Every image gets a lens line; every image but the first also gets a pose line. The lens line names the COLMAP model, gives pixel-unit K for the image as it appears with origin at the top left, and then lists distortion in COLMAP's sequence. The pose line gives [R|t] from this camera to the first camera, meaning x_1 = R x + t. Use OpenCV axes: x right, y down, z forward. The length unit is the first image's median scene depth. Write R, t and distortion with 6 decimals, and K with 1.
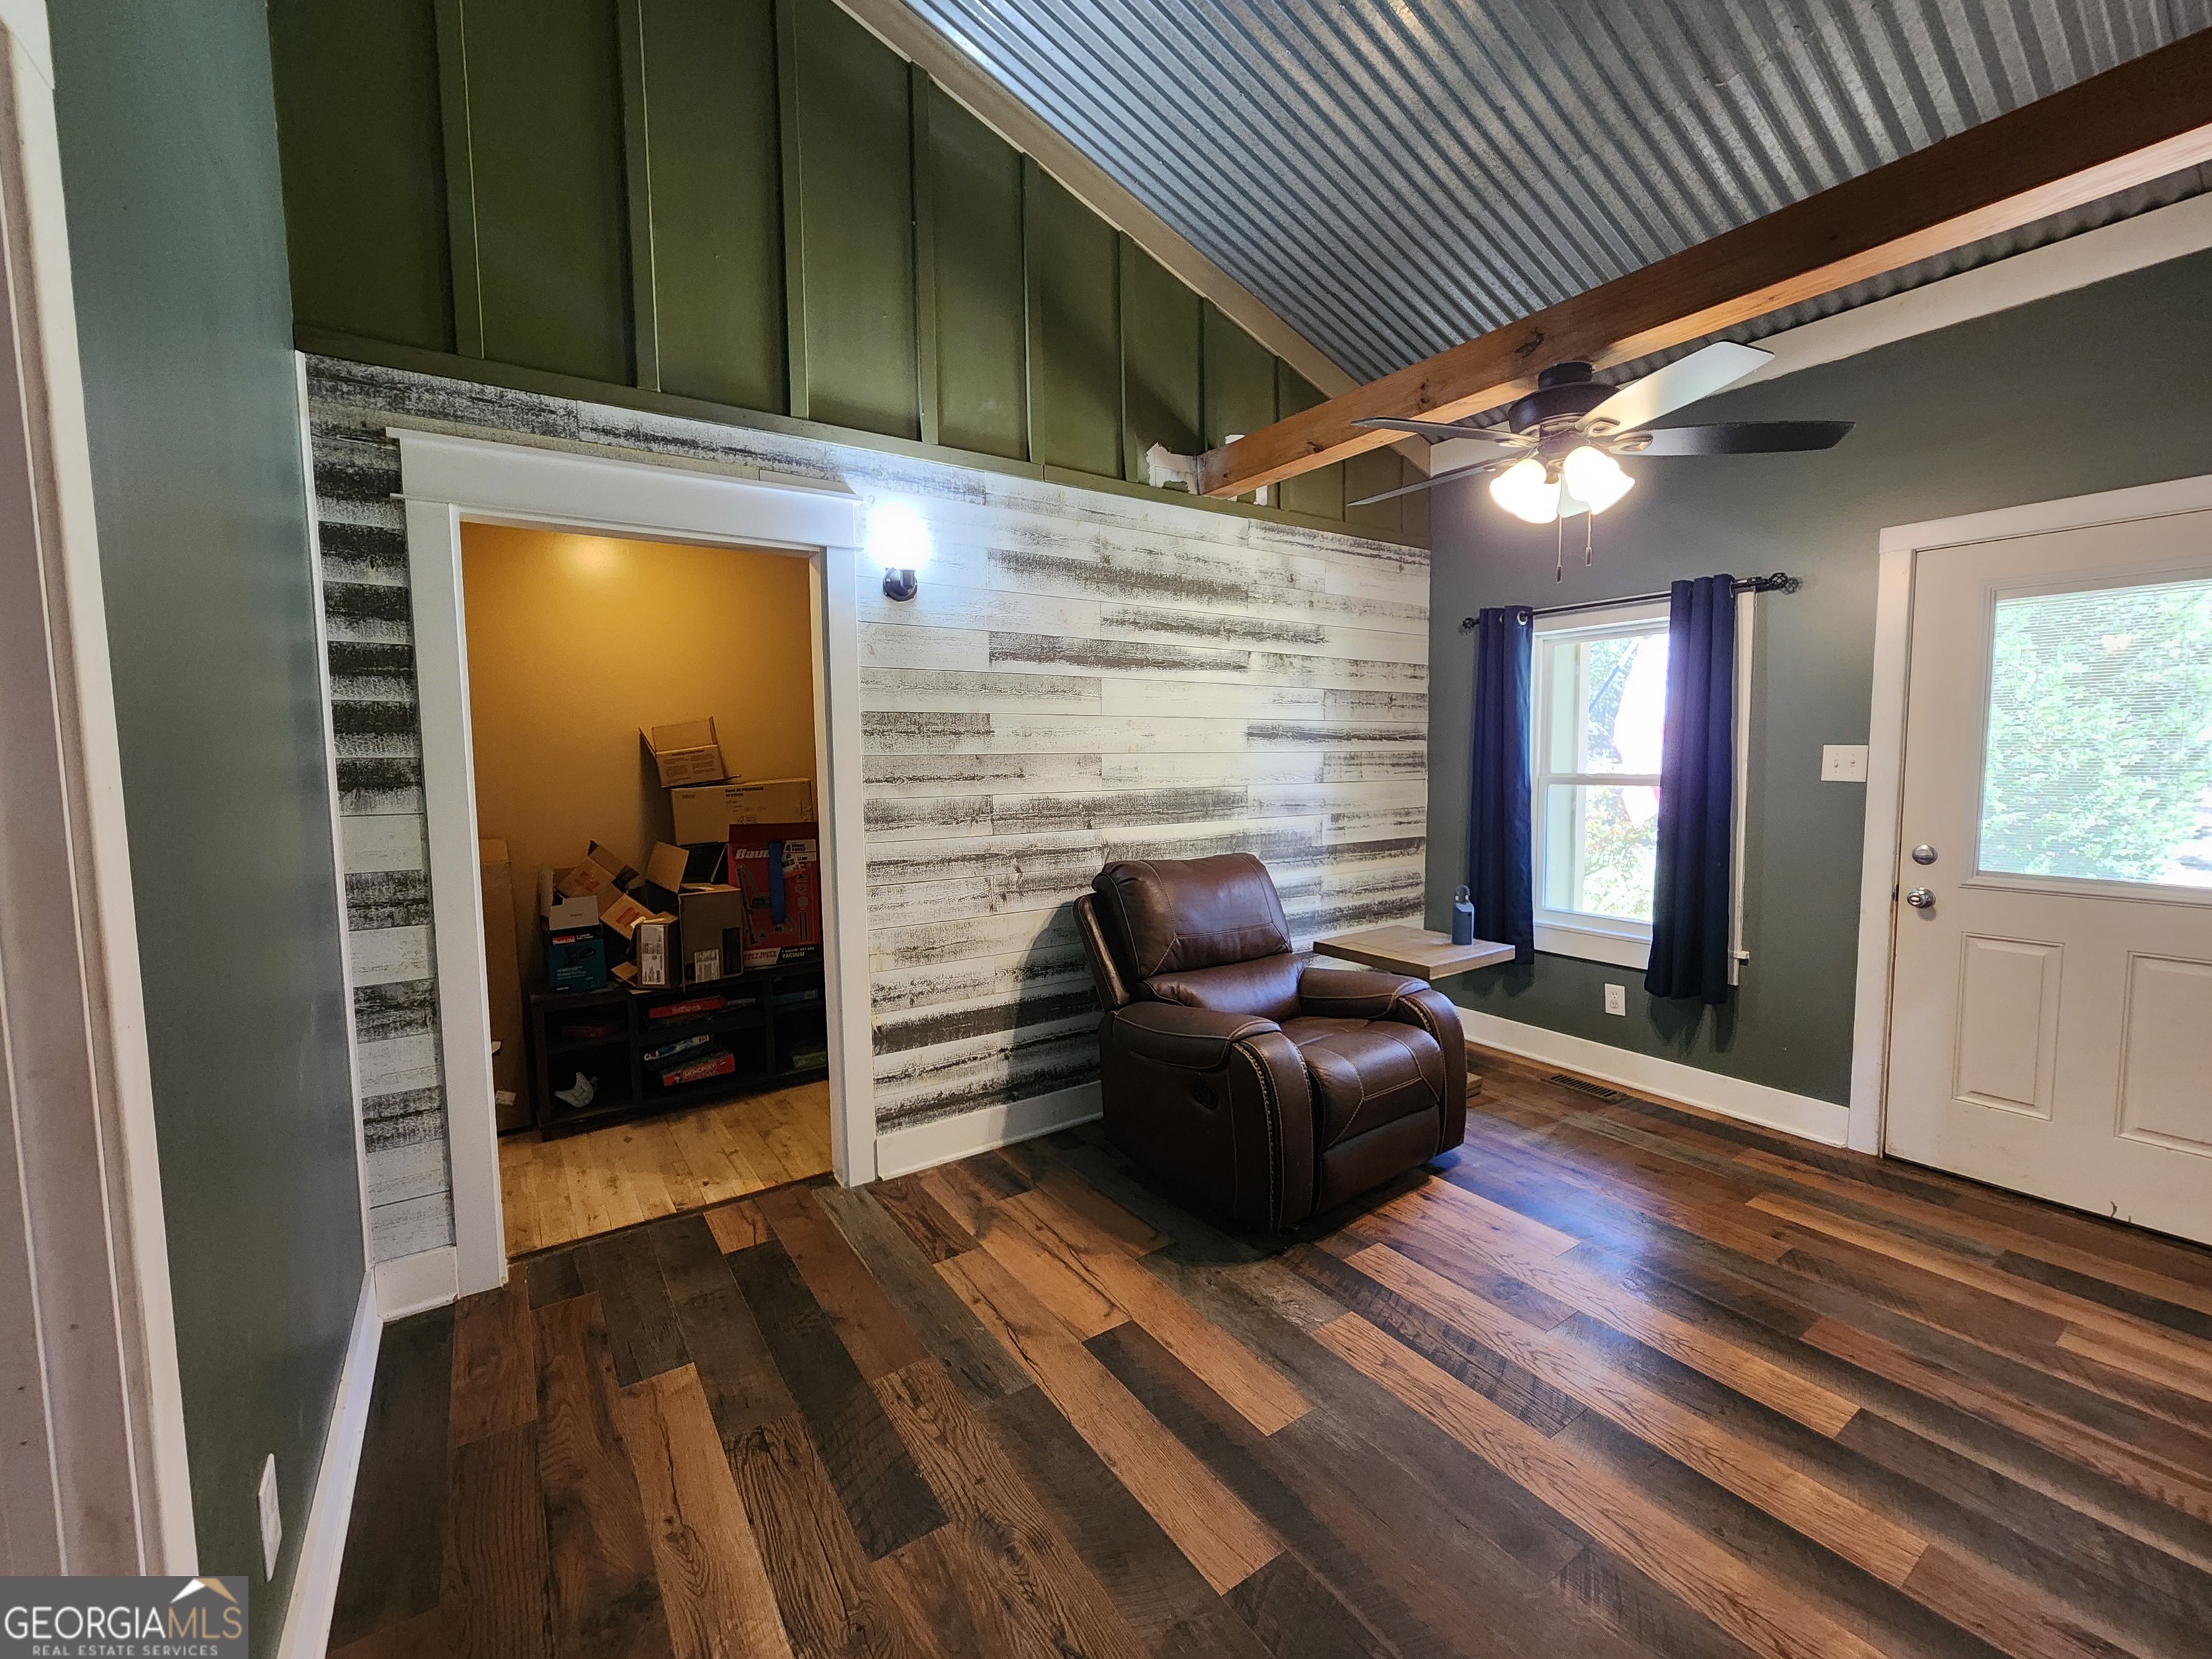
lens RADIAL K [[910.6, 0, 1108.8], [0, 910.6, 824.3], [0, 0, 1]] dist [-0.001097, 0.000851]
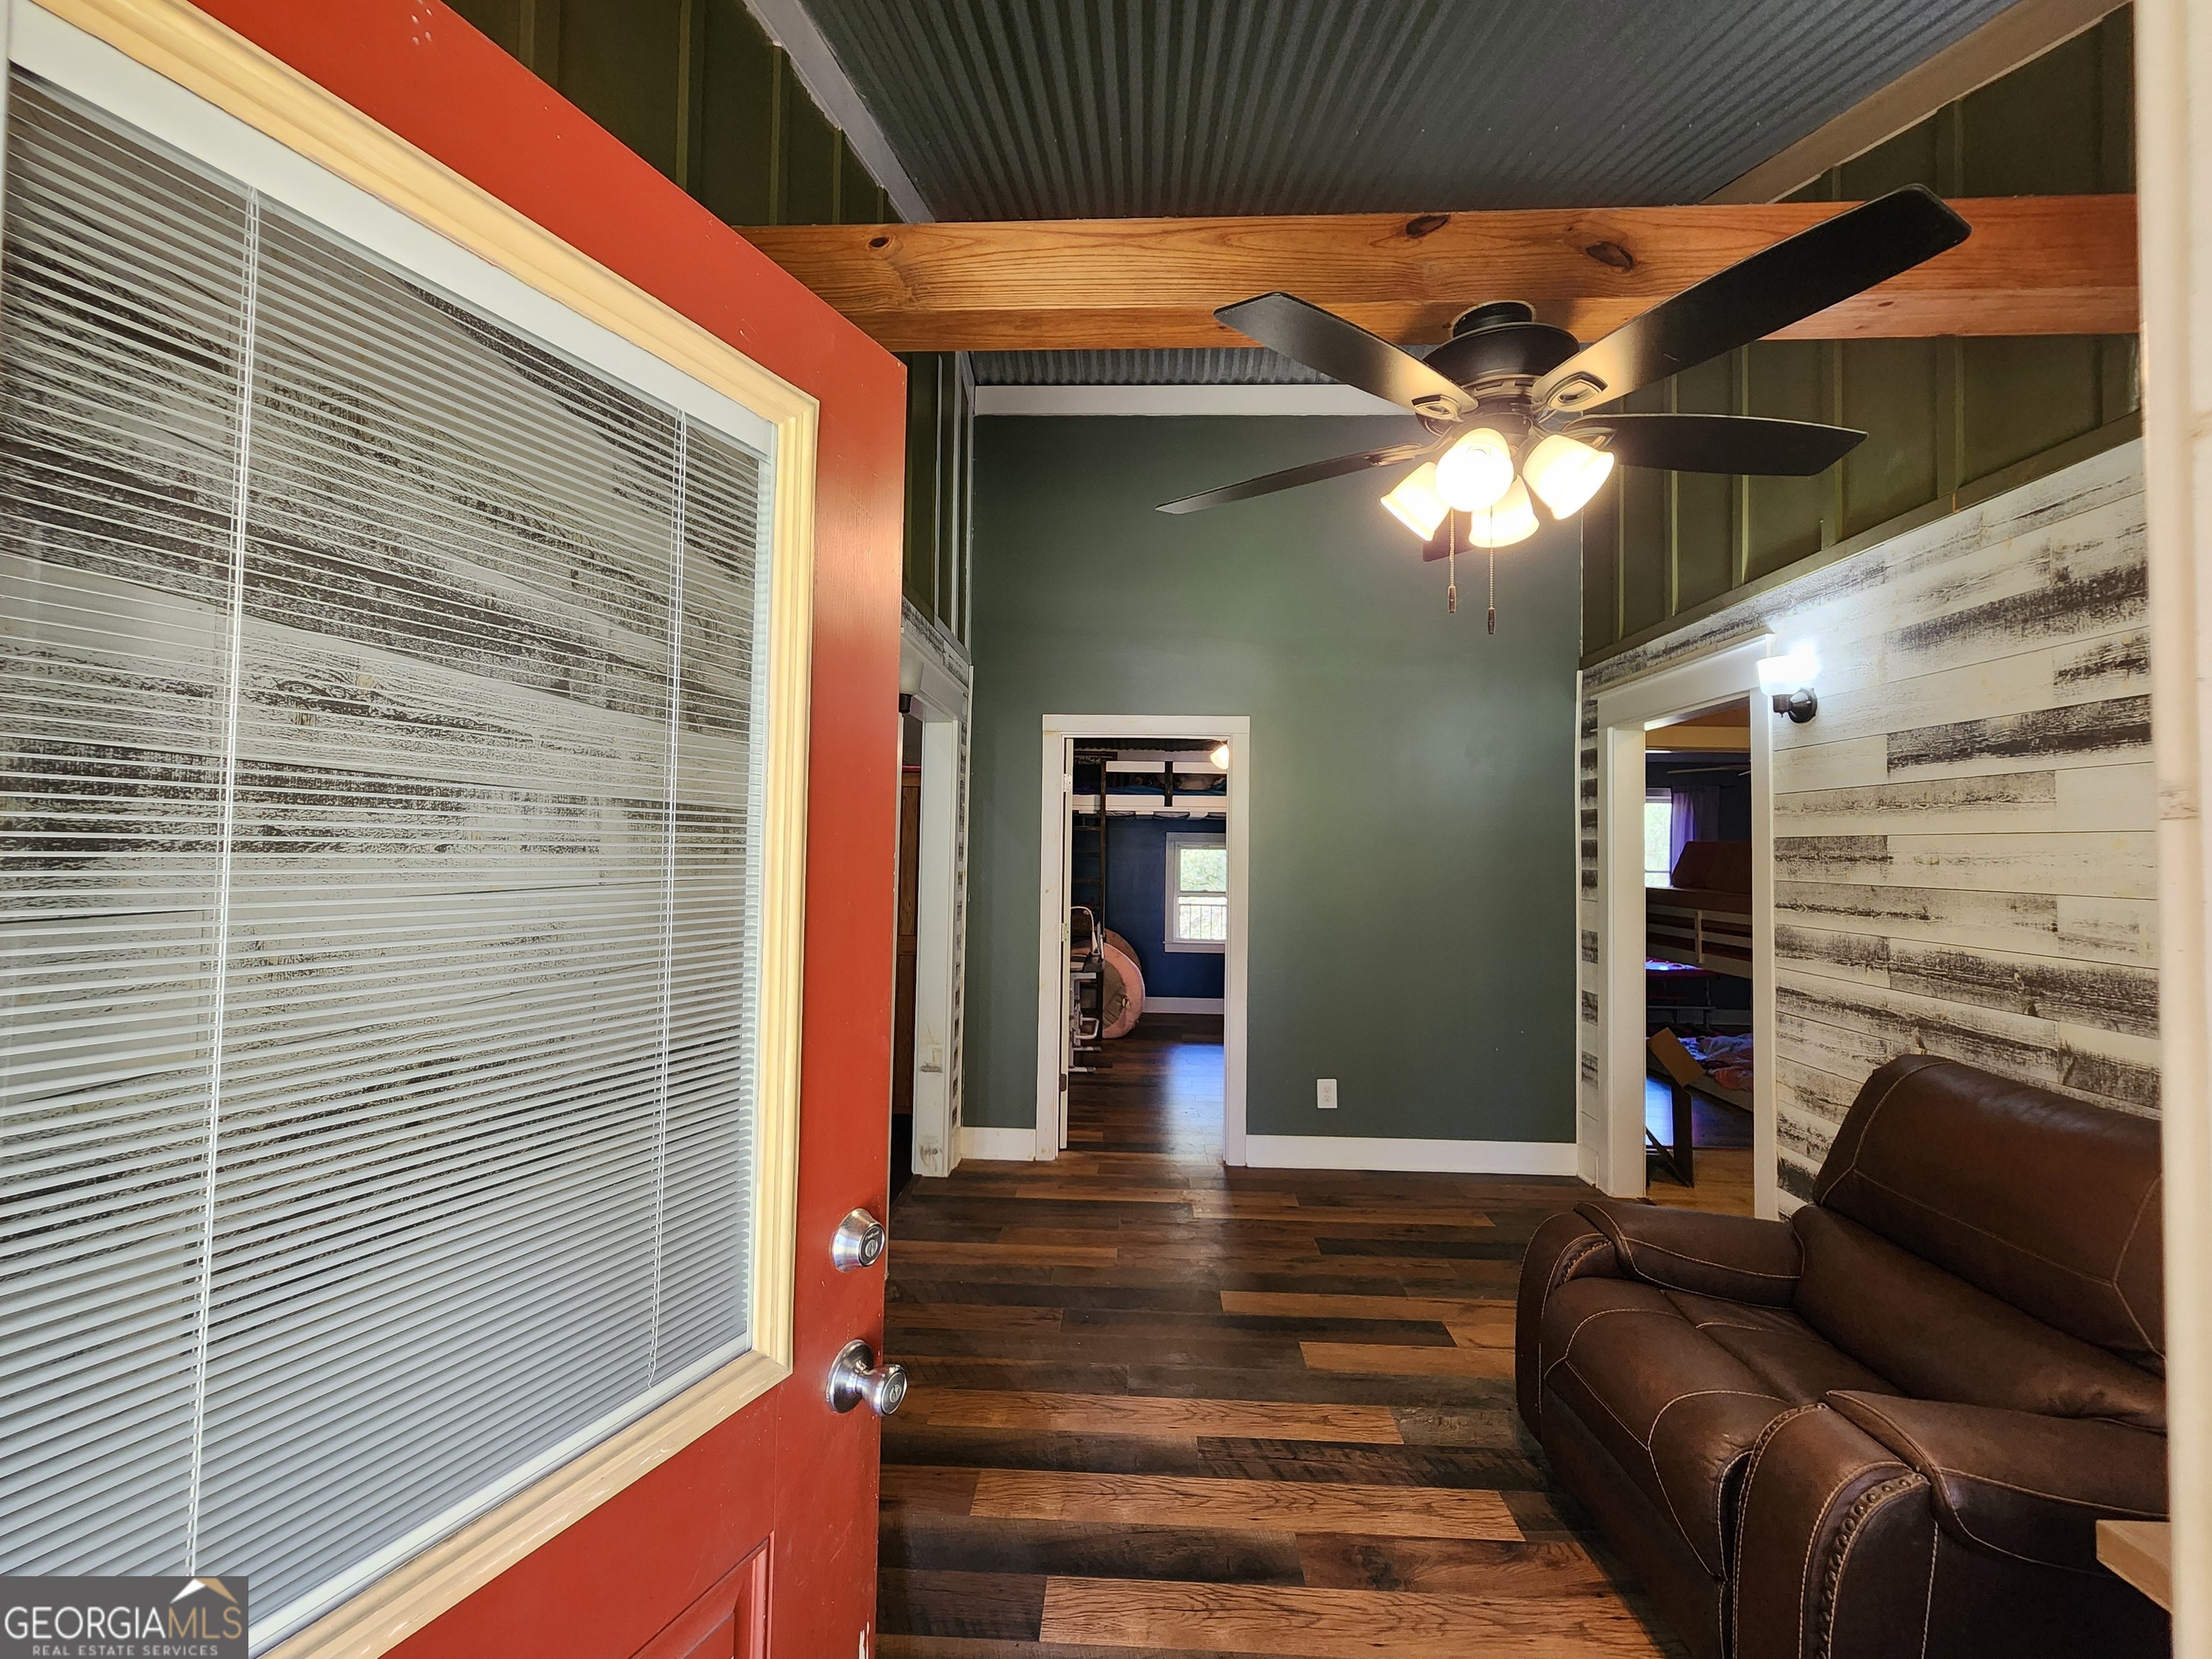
lens RADIAL K [[910.6, 0, 1108.8], [0, 910.6, 824.3], [0, 0, 1]] dist [-0.001097, 0.000851]
pose [[-0.588898, -0.017669, -0.808014, 0.937771], [-0.067442, 0.997348, 0.027344, -0.109299], [0.805389, 0.070597, -0.588528, 0.938838]]
